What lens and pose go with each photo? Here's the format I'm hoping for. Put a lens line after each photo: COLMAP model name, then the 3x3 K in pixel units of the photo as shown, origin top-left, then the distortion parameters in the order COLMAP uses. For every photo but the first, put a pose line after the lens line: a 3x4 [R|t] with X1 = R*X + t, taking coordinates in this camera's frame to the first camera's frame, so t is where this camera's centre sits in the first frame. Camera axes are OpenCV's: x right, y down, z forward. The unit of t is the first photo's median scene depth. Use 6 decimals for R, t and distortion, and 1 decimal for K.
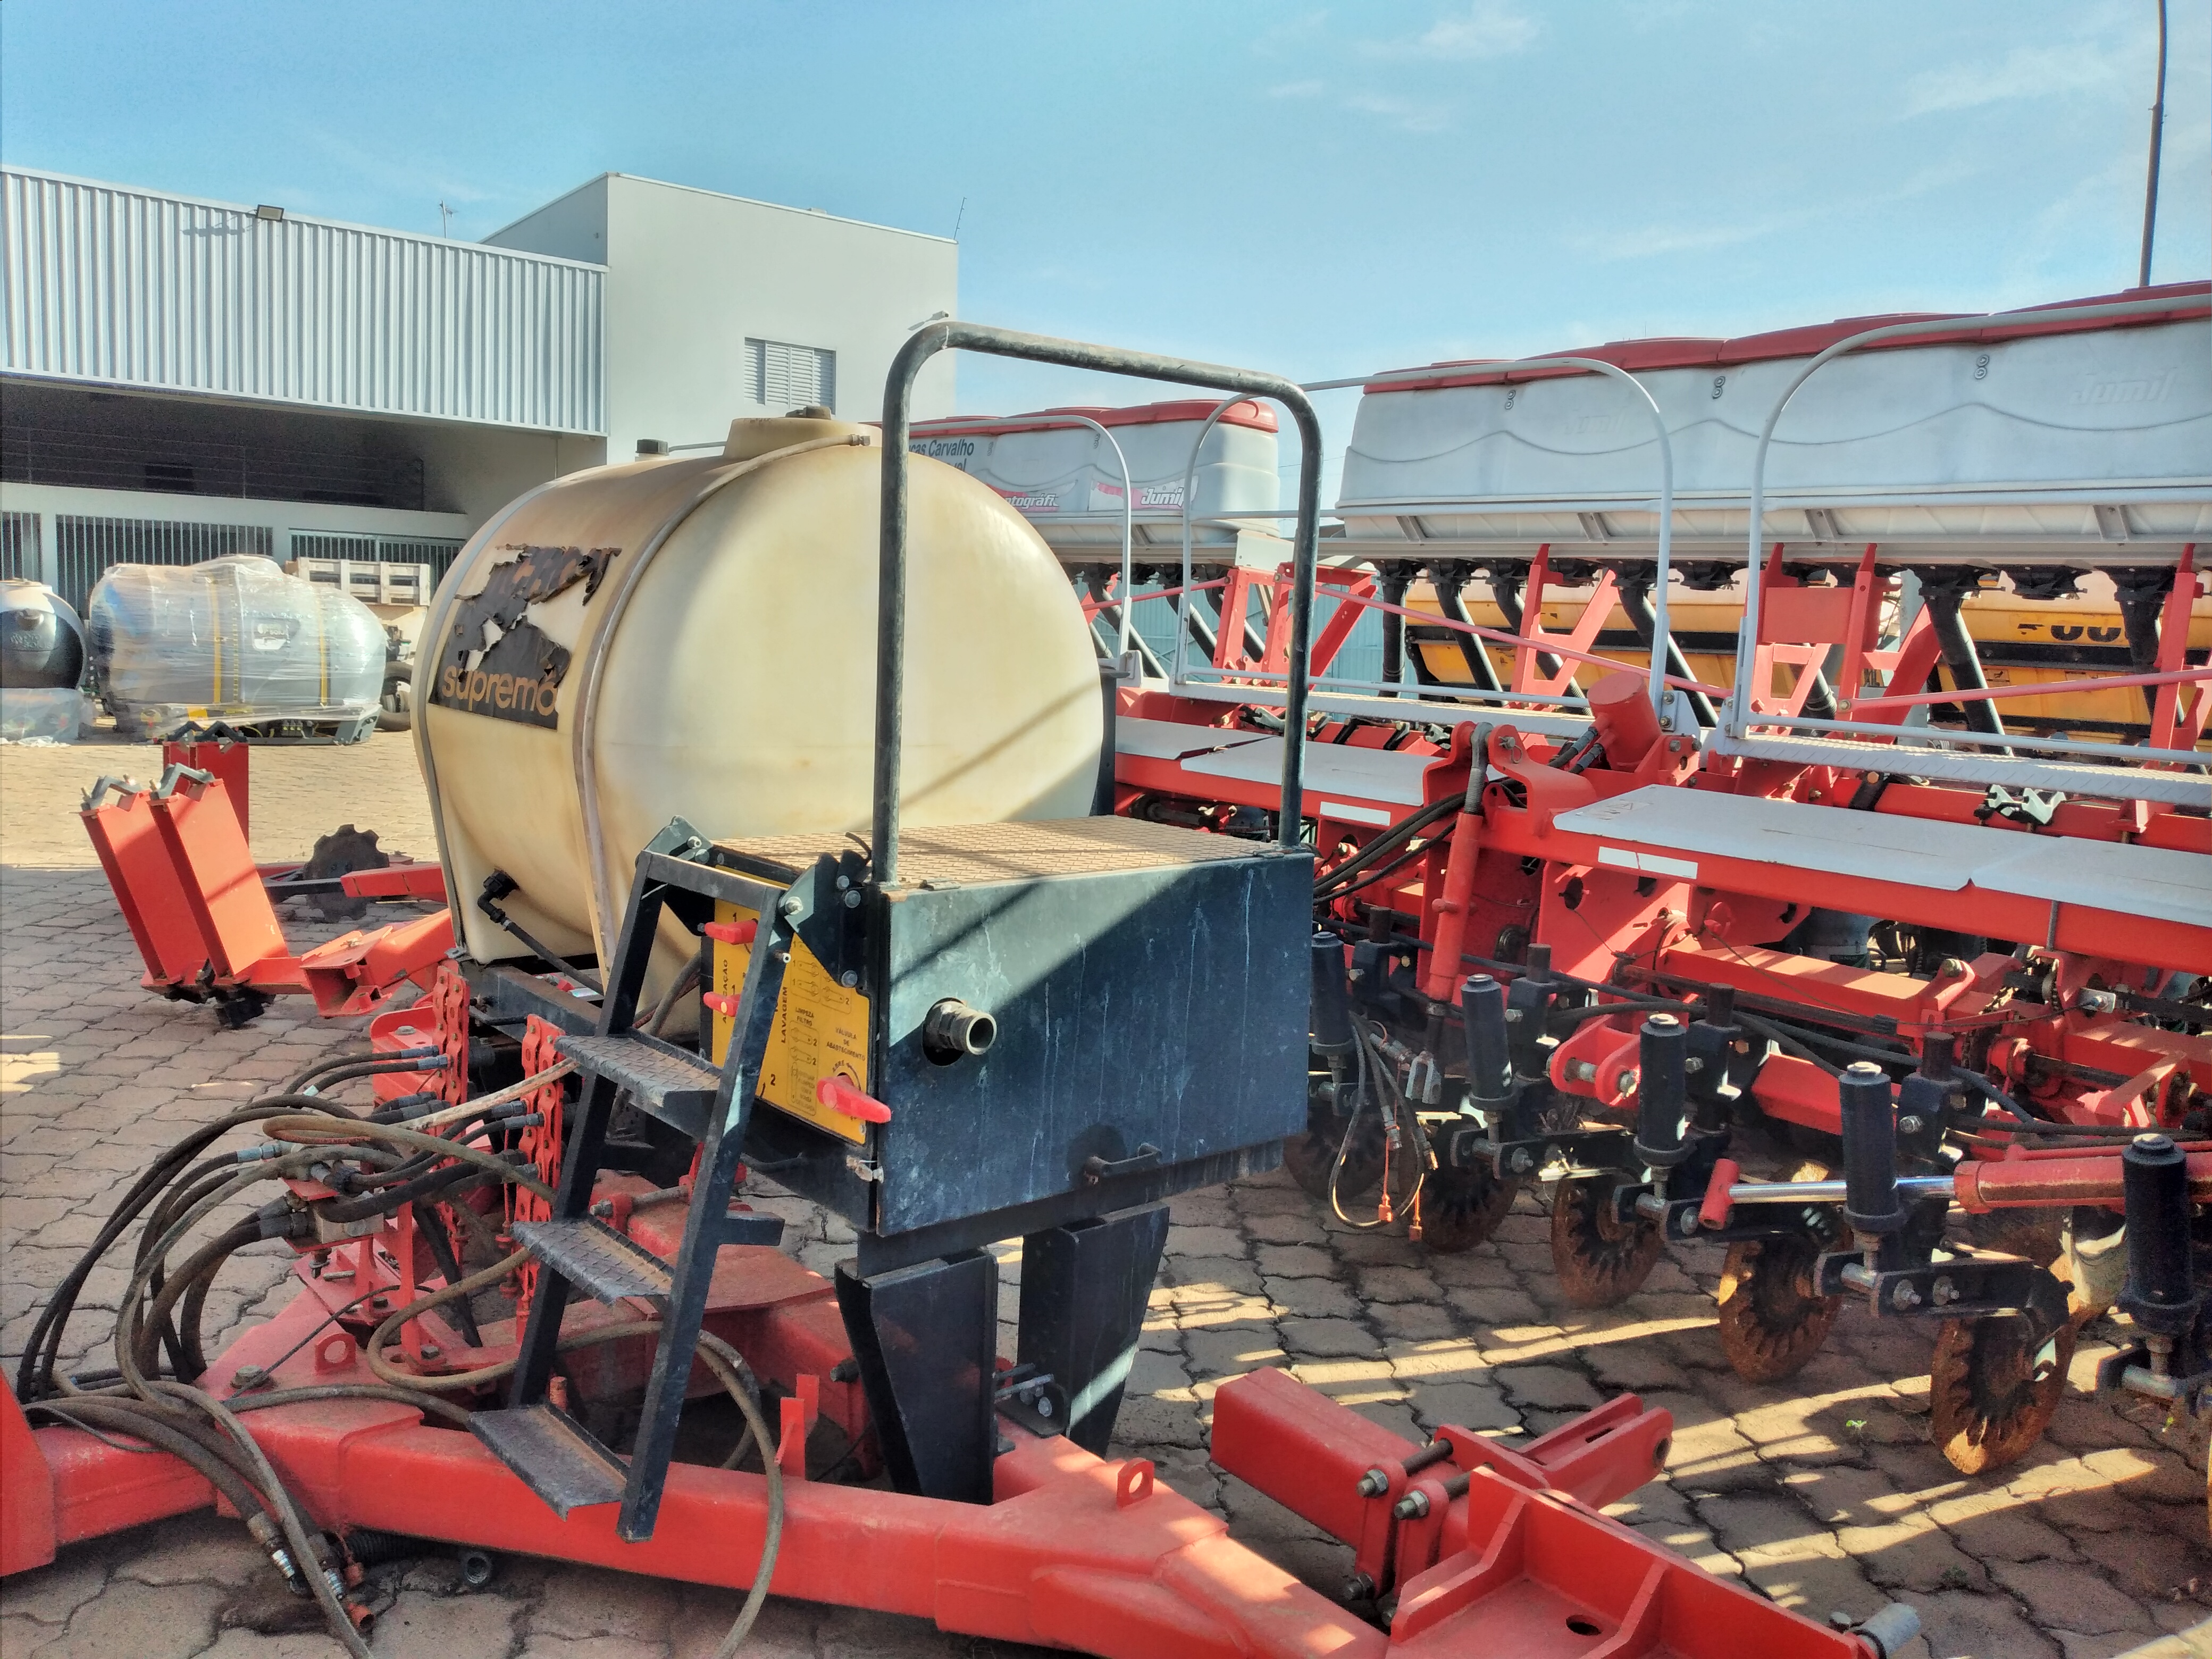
lens RADIAL K [[1682.2, 0, 1106.0], [0, 1682.2, 829.5], [0, 0, 1]] dist [0.037723, -0.105903]
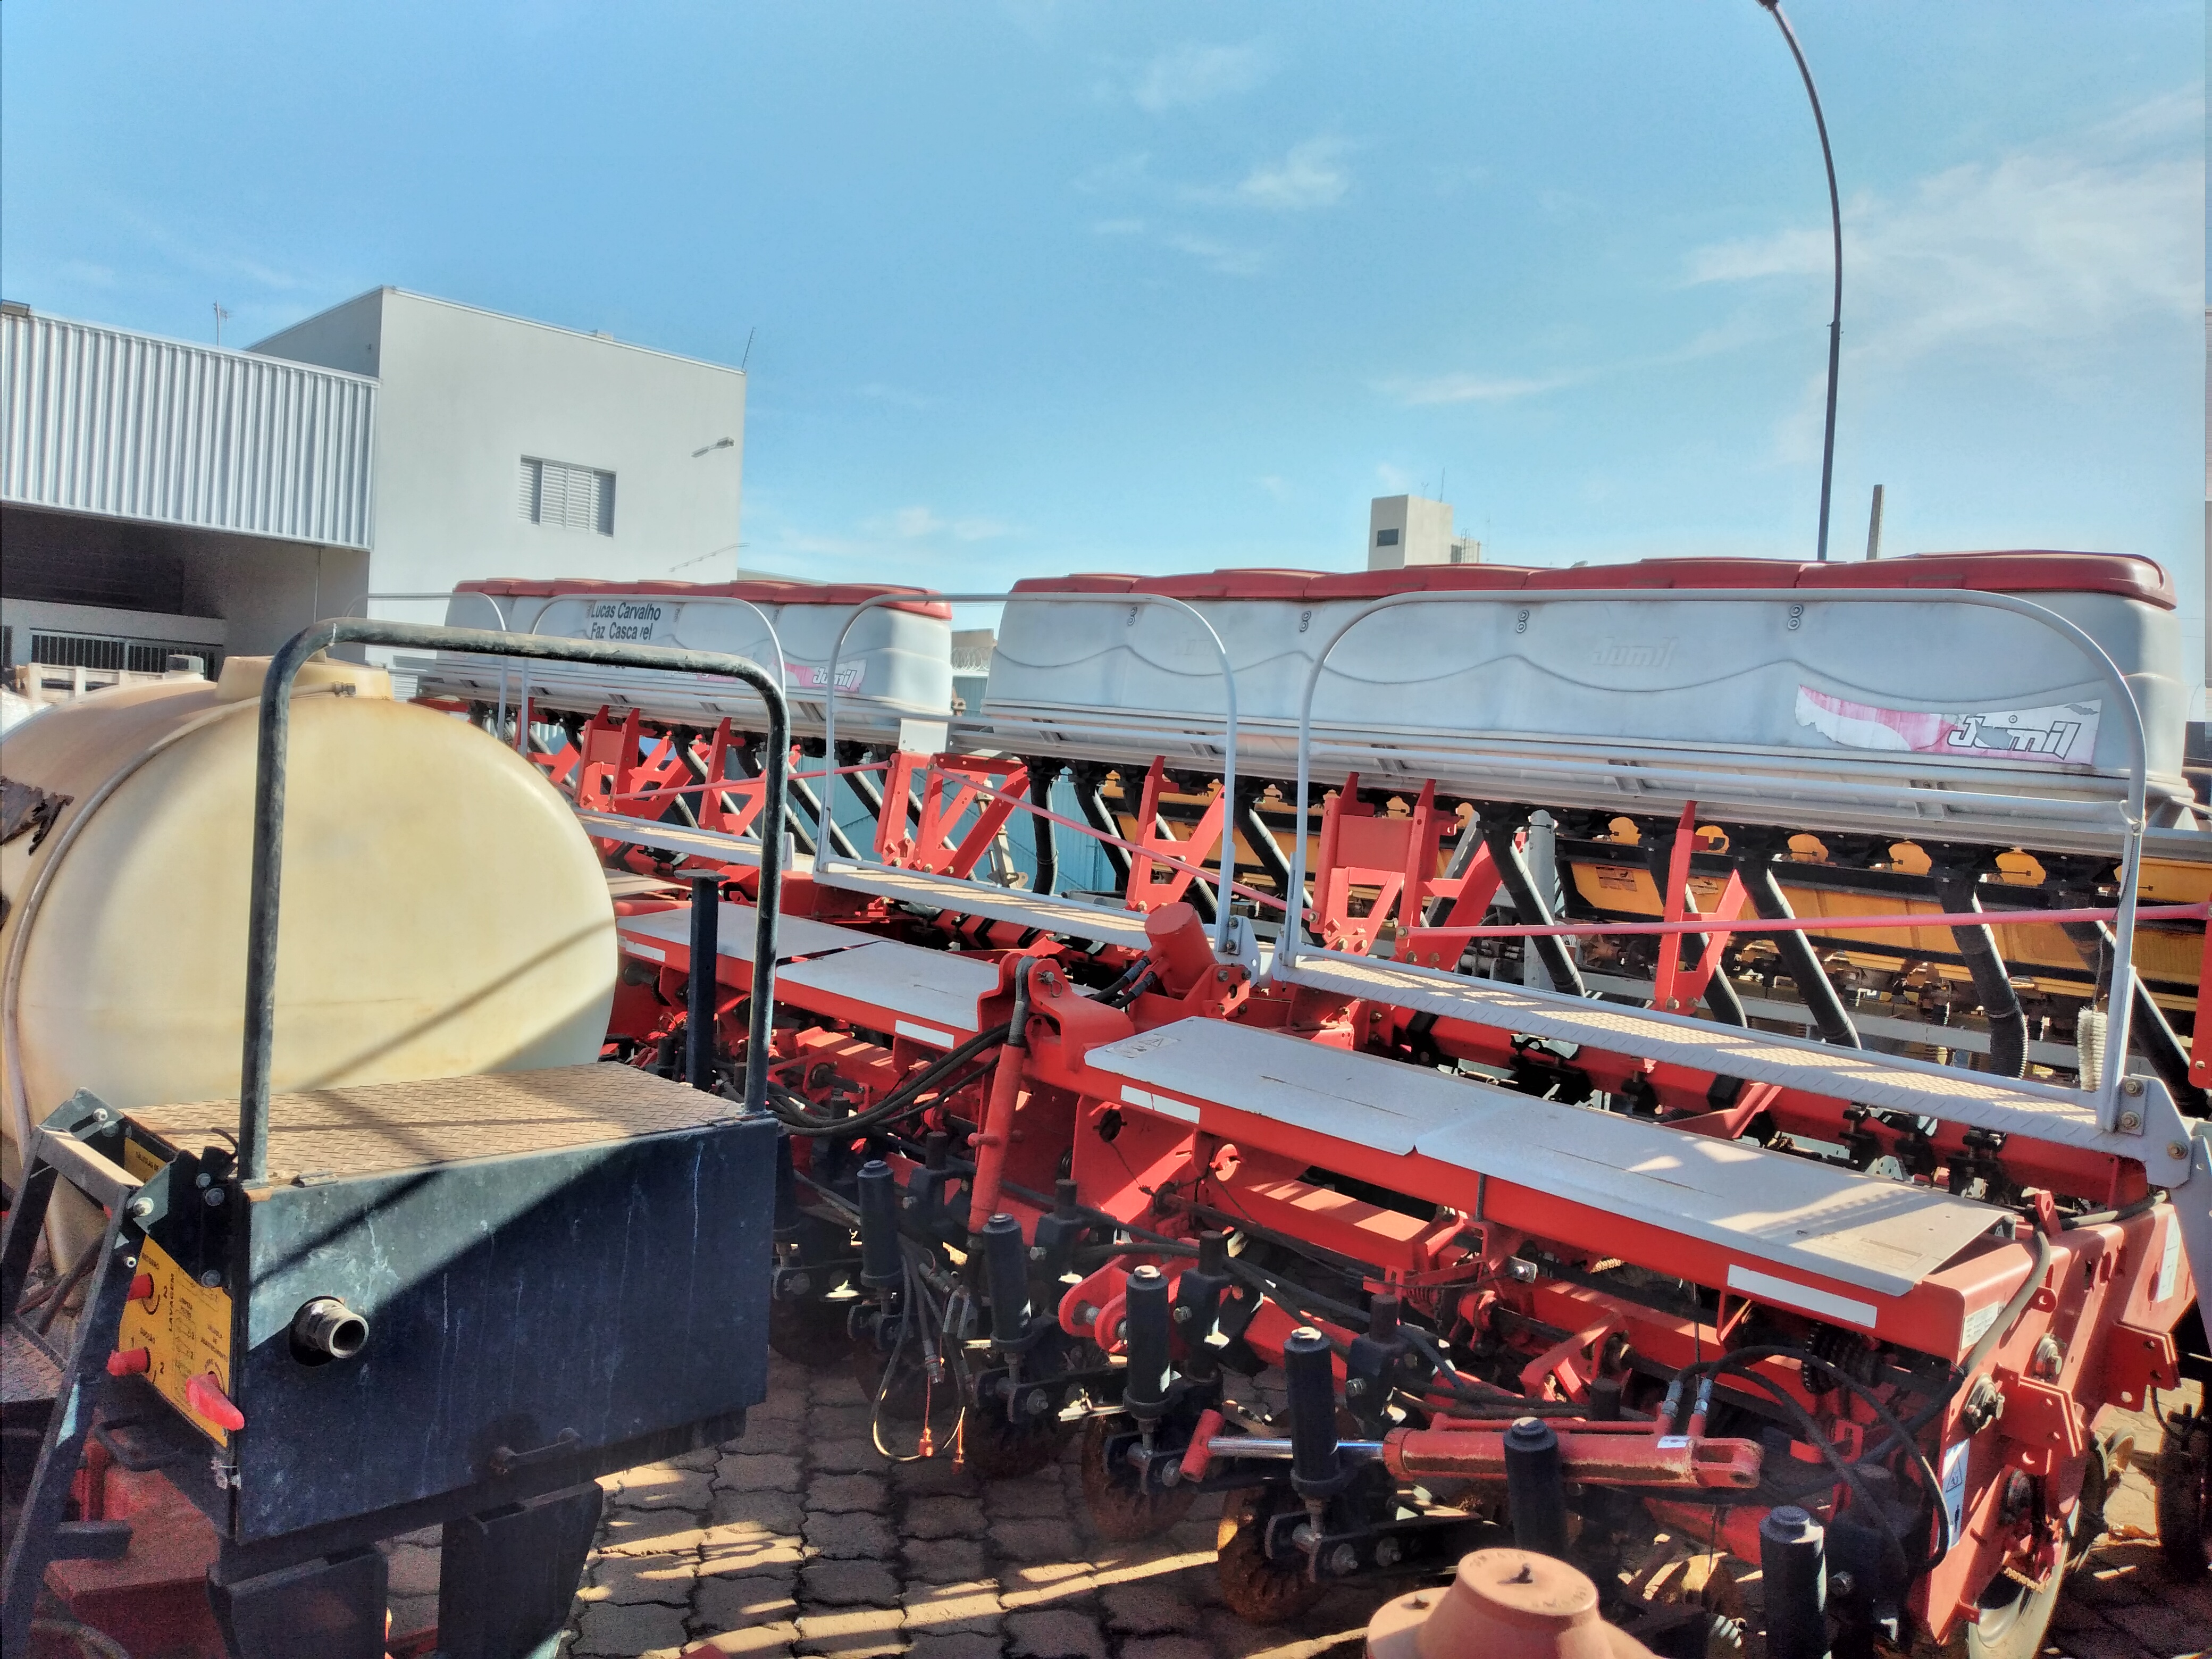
lens RADIAL K [[1682.2, 0, 1106.0], [0, 1682.2, 829.5], [0, 0, 1]] dist [0.037723, -0.105903]
pose [[0.994020, 0.024546, 0.106401, 0.169822], [-0.017352, 0.997533, -0.068013, -0.076176], [-0.107808, 0.065760, 0.991994, -0.025648]]
